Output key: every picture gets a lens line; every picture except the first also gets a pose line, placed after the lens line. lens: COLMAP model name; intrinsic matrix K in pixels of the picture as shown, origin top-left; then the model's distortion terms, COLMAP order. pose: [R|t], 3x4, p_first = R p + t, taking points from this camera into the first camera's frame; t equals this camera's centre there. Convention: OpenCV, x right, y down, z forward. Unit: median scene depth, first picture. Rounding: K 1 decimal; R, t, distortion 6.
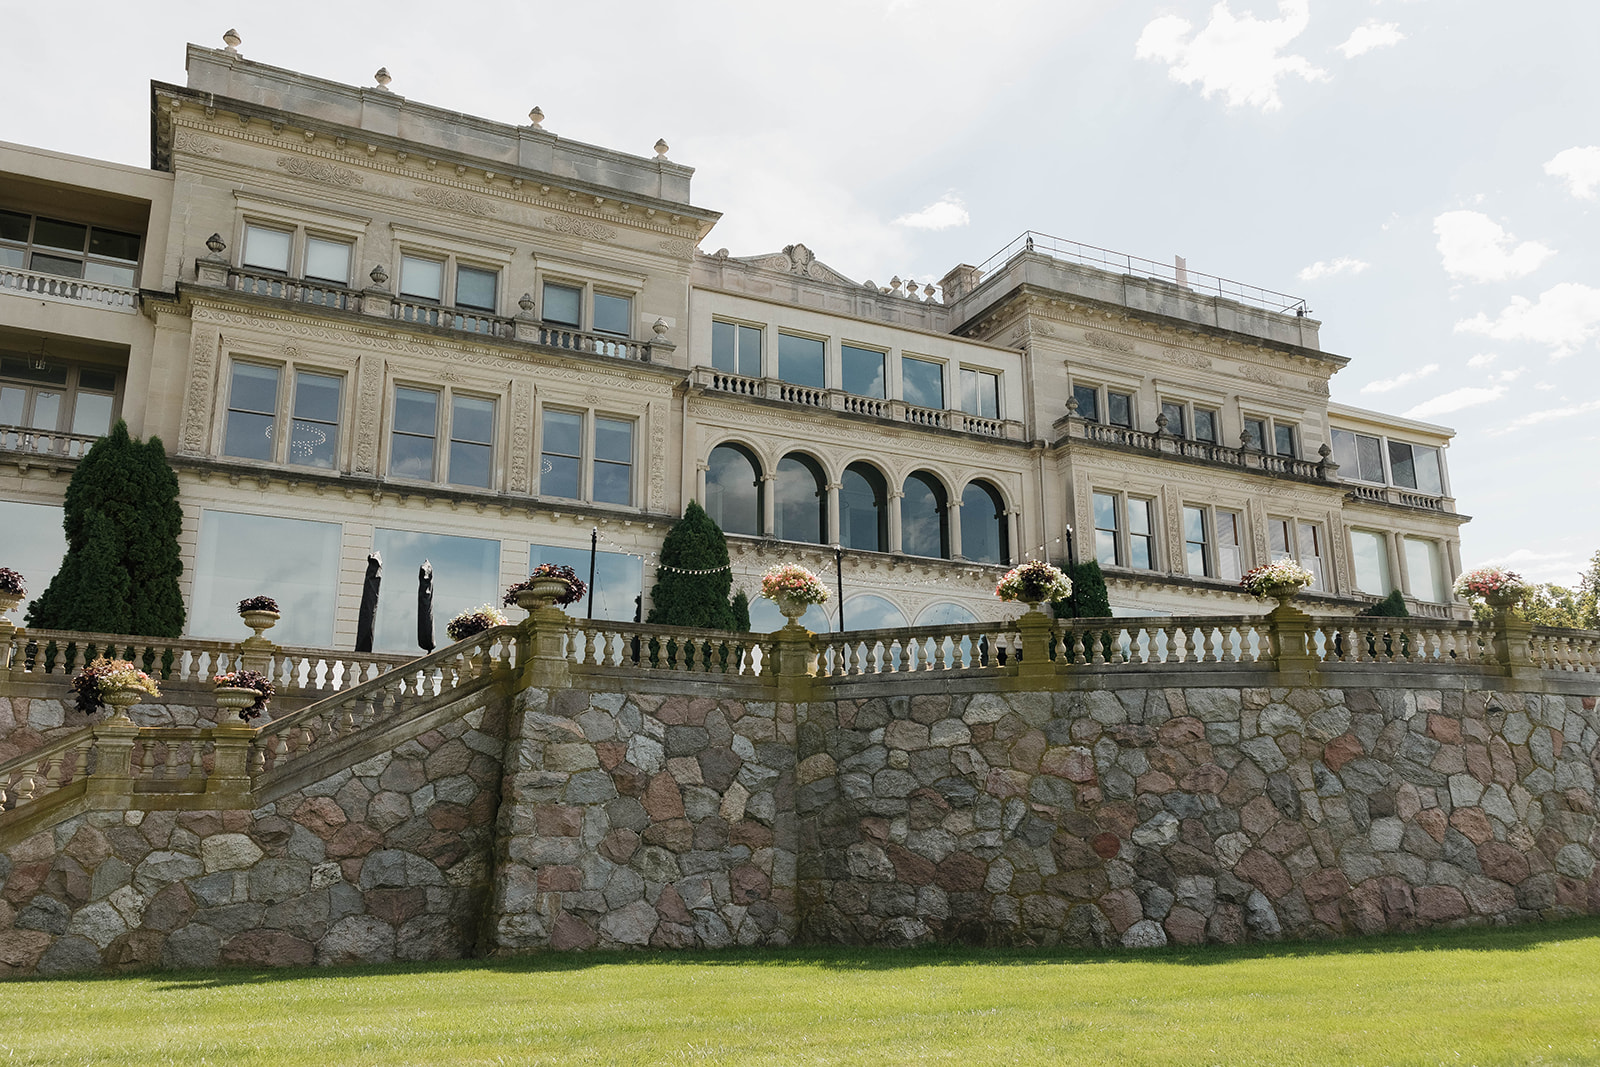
lens RADIAL K [[1284.8, 0, 800.0], [0, 1284.8, 533.5], [0, 0, 1]] dist [0.008176, 0.001979]
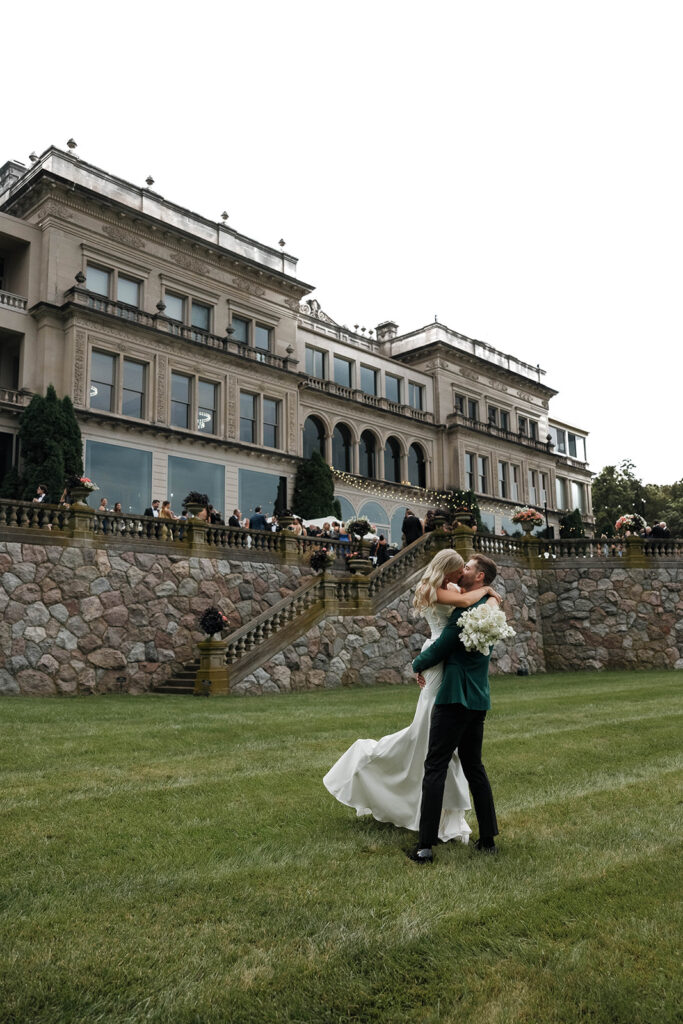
lens RADIAL K [[822.2, 0, 323.4], [0, 822.2, 513.7], [0, 0, 1]] dist [0.008176, 0.001979]
pose [[0.935649, 0.044577, 0.350105, -0.489540], [-0.078001, 0.993580, 0.081948, -0.032251], [-0.344204, -0.103983, 0.933119, -0.126701]]
